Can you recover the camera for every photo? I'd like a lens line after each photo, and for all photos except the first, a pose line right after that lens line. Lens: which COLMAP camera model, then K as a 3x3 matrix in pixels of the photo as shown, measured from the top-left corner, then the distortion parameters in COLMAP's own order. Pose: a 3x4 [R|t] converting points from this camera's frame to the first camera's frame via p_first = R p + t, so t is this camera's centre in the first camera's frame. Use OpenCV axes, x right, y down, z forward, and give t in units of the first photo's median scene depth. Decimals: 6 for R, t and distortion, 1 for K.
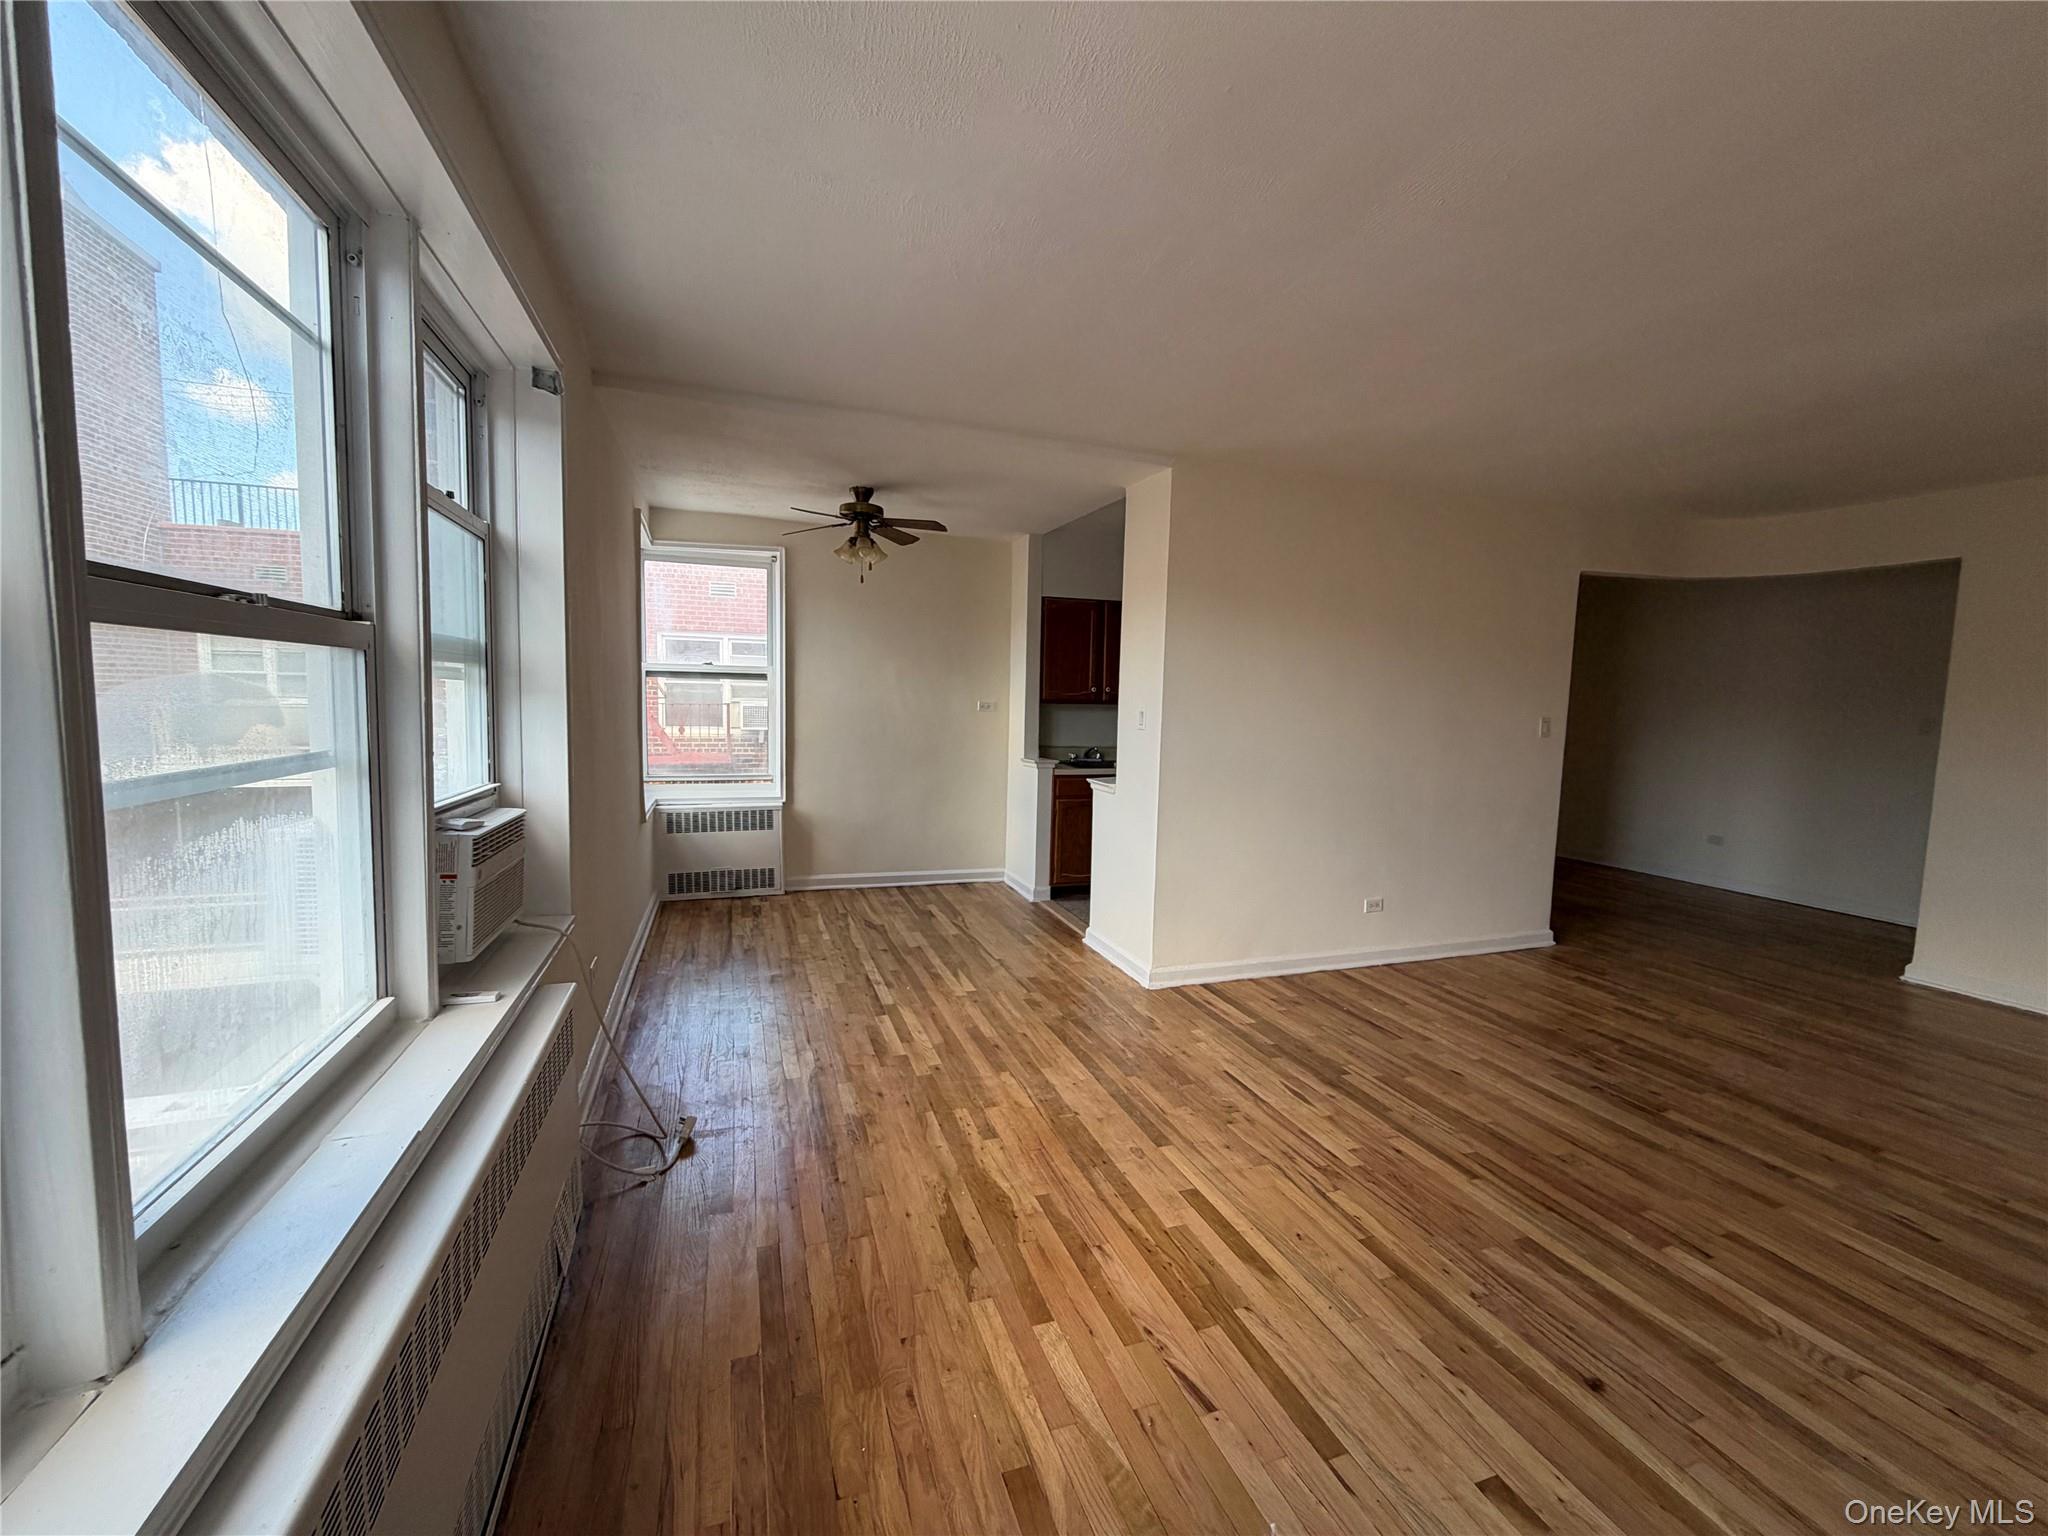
lens RADIAL K [[816.3, 0, 1018.6], [0, 816.3, 771.7], [0, 0, 1]] dist [0.000813, -0.000037]
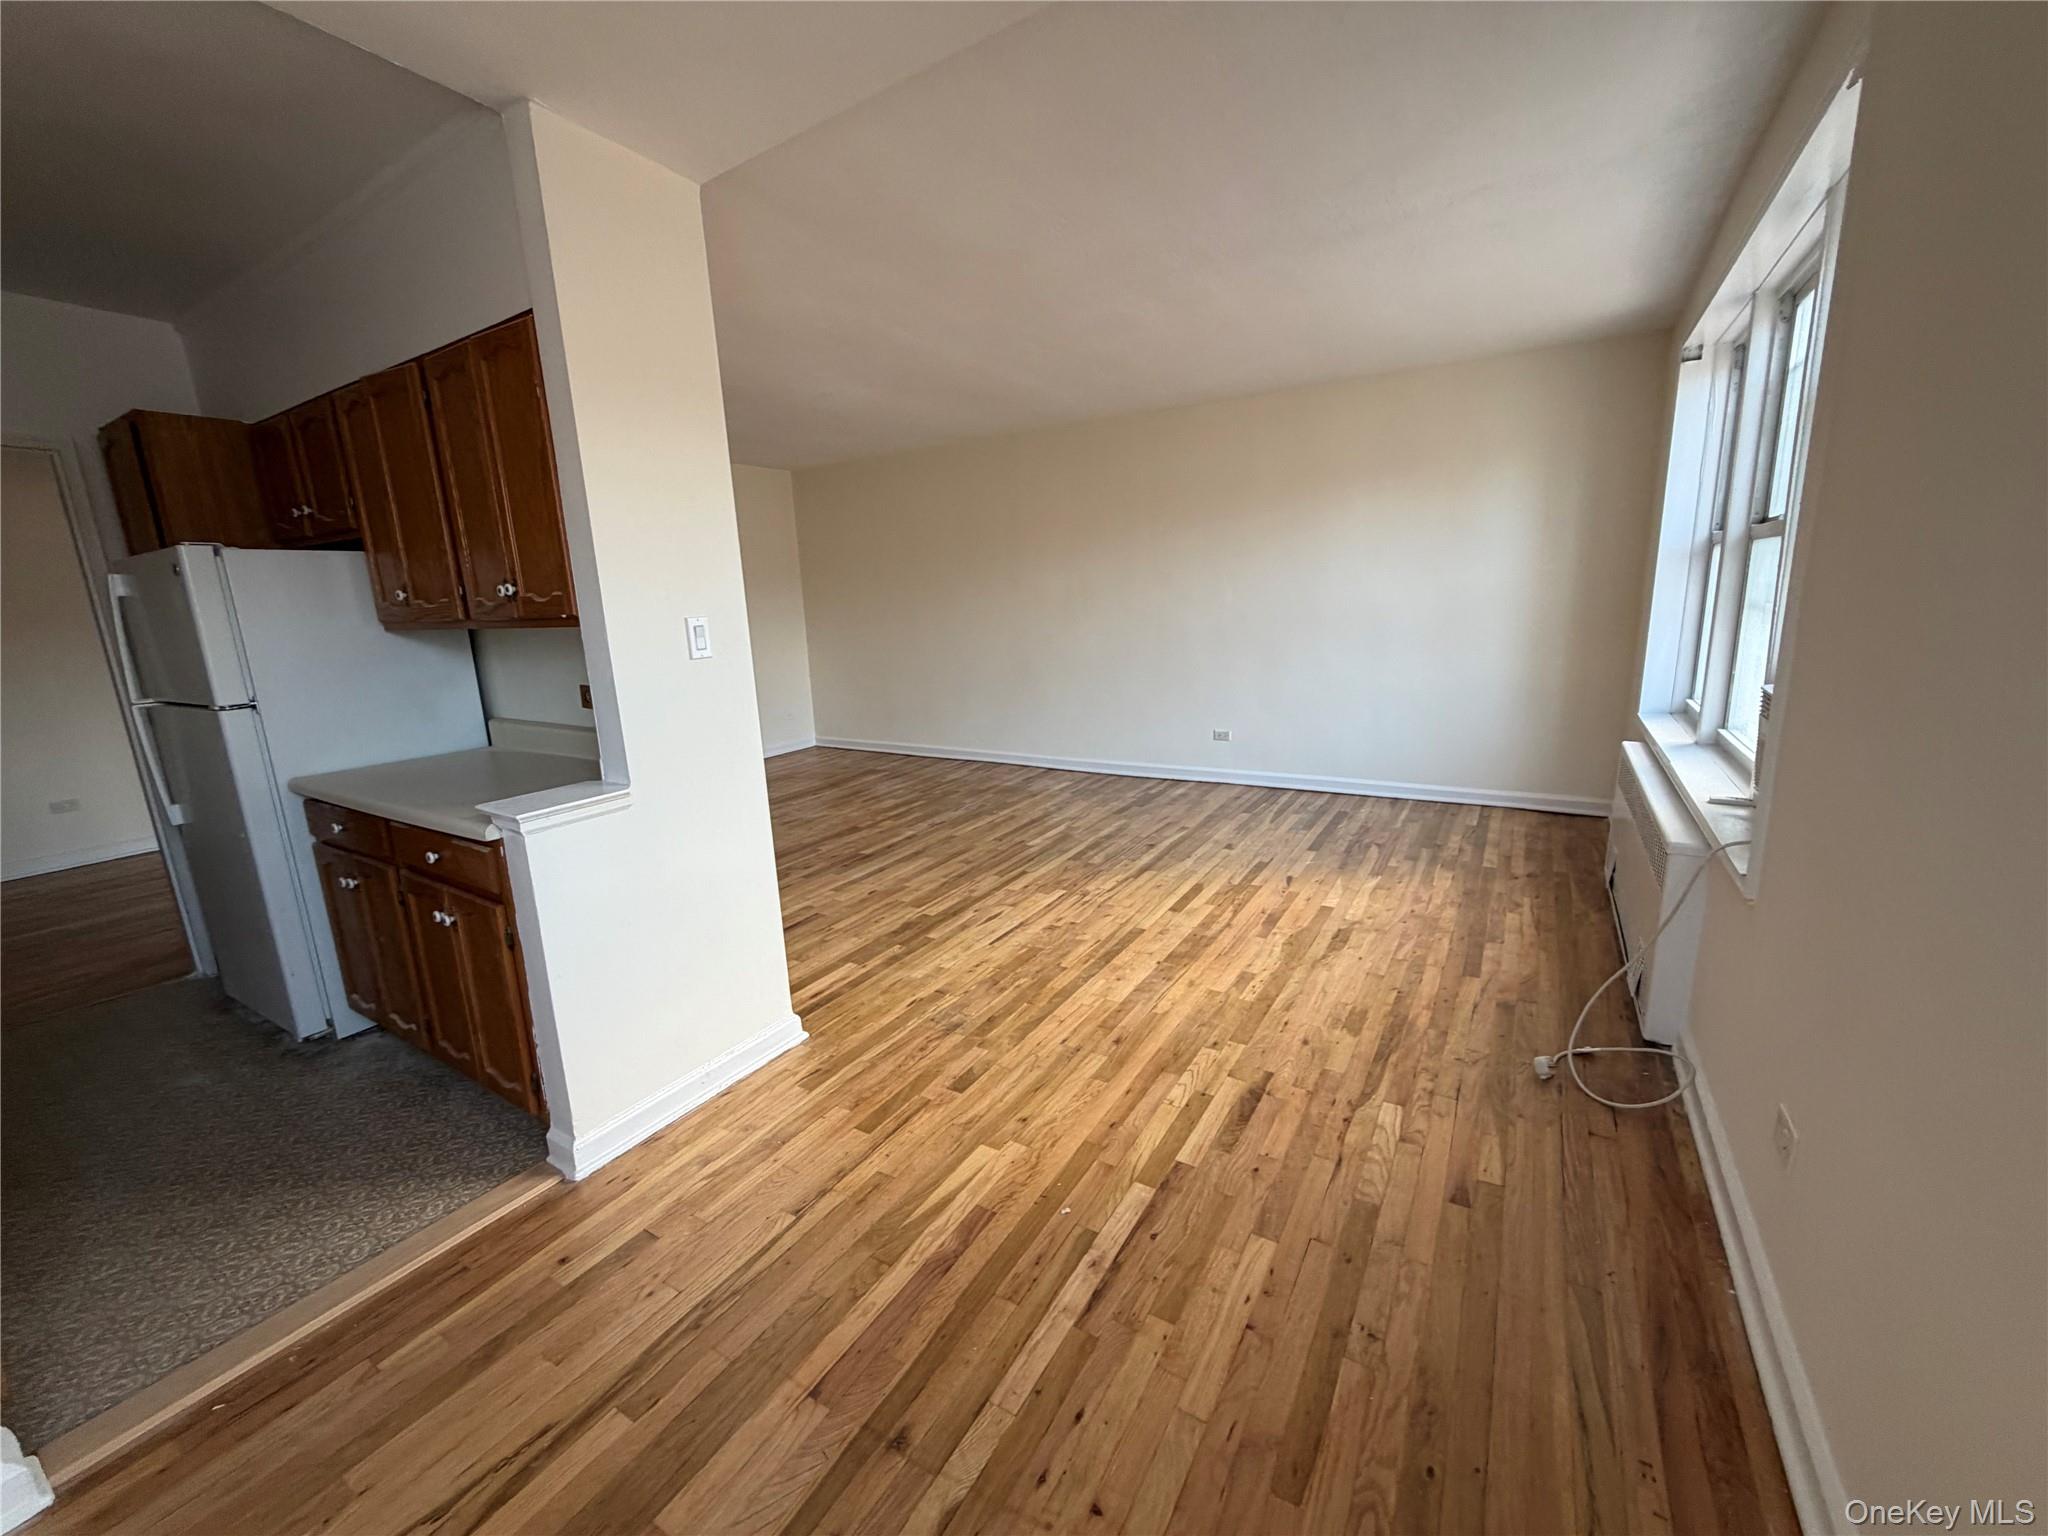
lens RADIAL K [[816.3, 0, 1020.5], [0, 816.3, 772.3], [0, 0, 1]] dist [0.000813, -0.000037]
pose [[-0.628083, -0.163405, 0.760796, -0.536782], [0.099684, 0.952751, 0.286929, -0.147576], [-0.771735, 0.256054, -0.582118, 1.502478]]
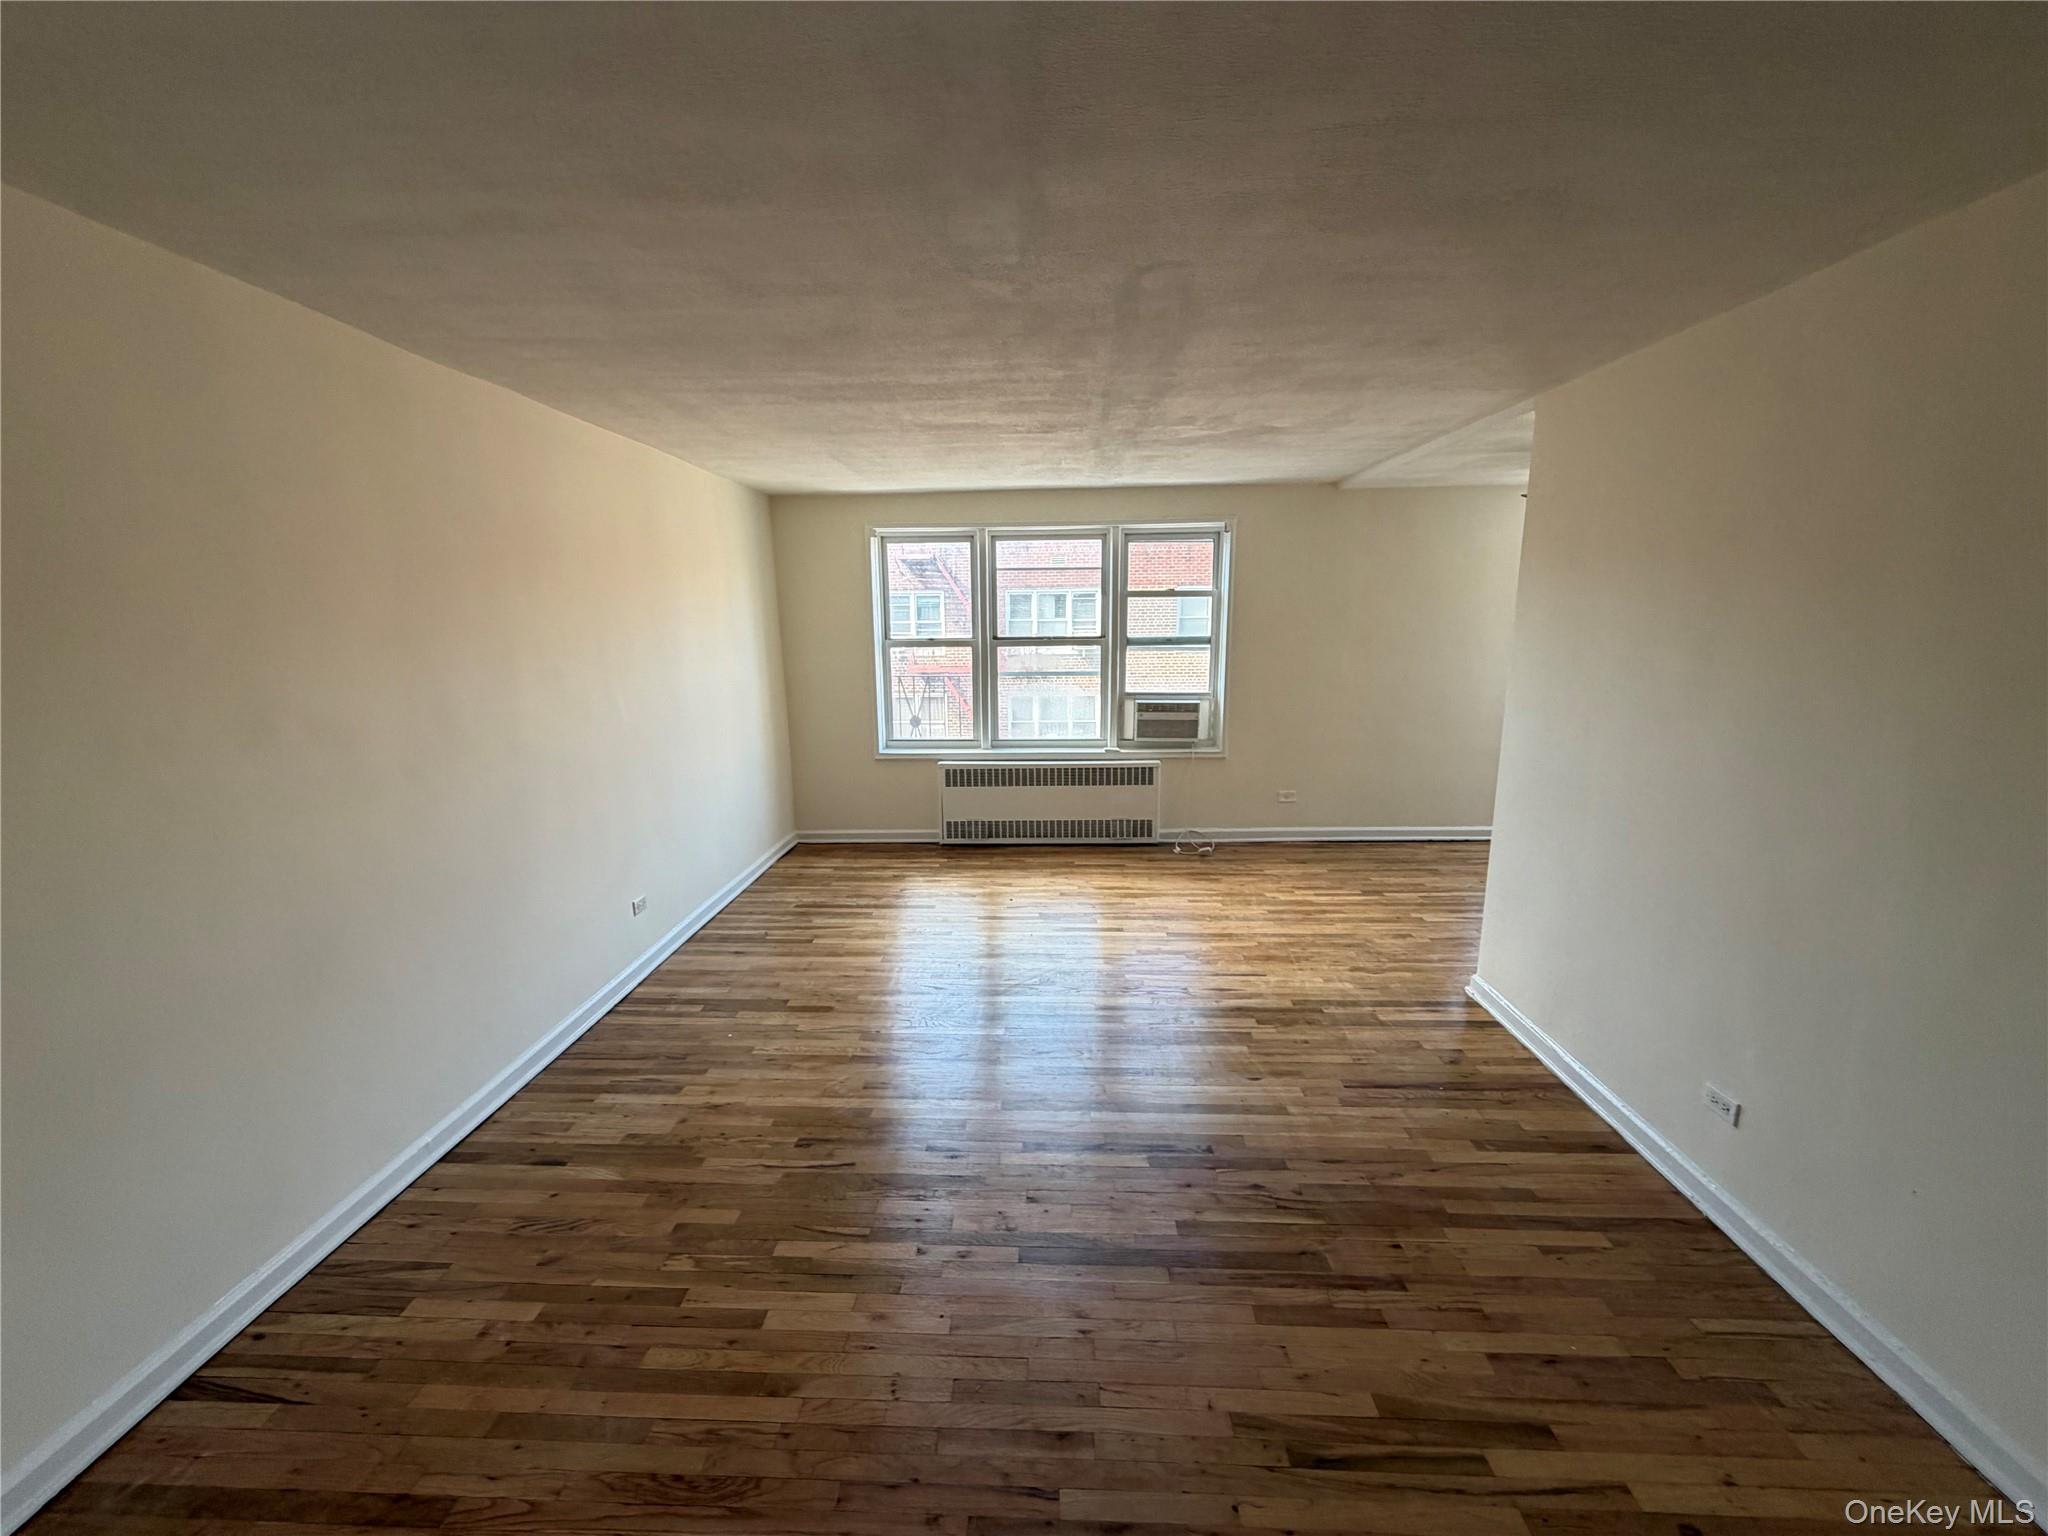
lens RADIAL K [[816.3, 0, 1020.8], [0, 816.3, 770.0], [0, 0, 1]] dist [0.000813, -0.000037]
pose [[-0.367719, 0.159299, -0.916191, 1.458415], [-0.082670, 0.975718, 0.202830, -0.160536], [0.926255, 0.150326, -0.345621, 1.016552]]
